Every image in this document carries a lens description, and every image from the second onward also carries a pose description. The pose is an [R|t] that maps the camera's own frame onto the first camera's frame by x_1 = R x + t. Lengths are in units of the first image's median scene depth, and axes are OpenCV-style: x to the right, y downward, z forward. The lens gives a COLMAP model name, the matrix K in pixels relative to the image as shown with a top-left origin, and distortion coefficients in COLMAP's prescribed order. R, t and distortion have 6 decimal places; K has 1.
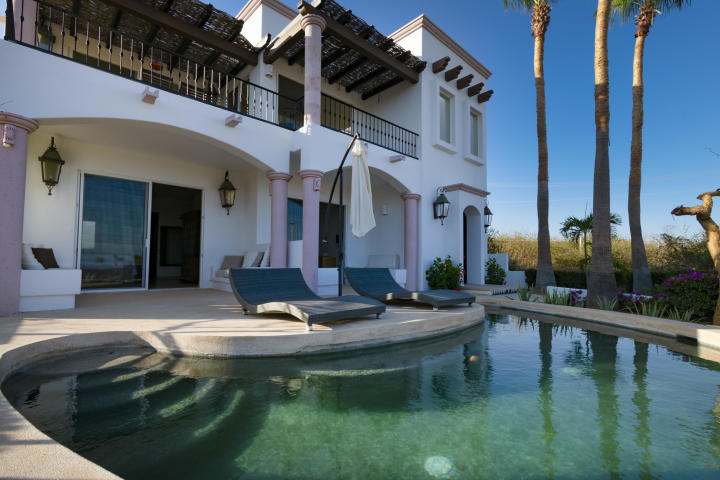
lens RADIAL K [[340.2, 0, 360.5], [0, 340.2, 243.0], [0, 0, 1]] dist [0.017785, 0.000229]
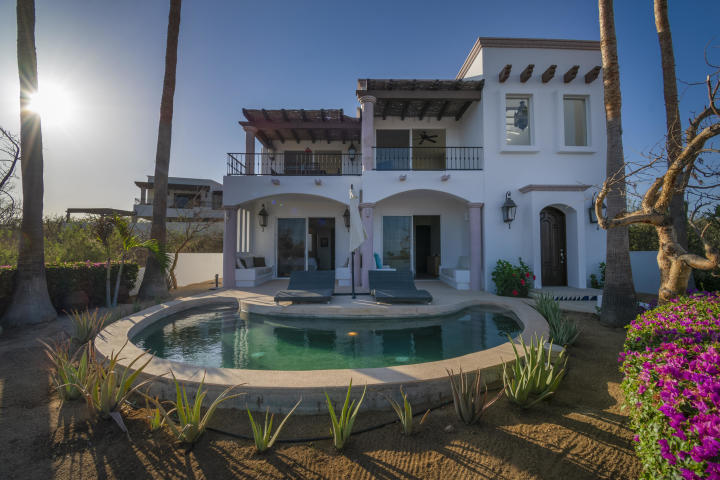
lens RADIAL K [[319.2, 0, 355.9], [0, 319.2, 237.5], [0, 0, 1]] dist [-0.001203, -0.002207]
pose [[0.736694, -0.040404, -0.675018, 0.553532], [0.046732, 0.998869, -0.008788, -0.039917], [0.674609, -0.025071, 0.737749, -0.032282]]
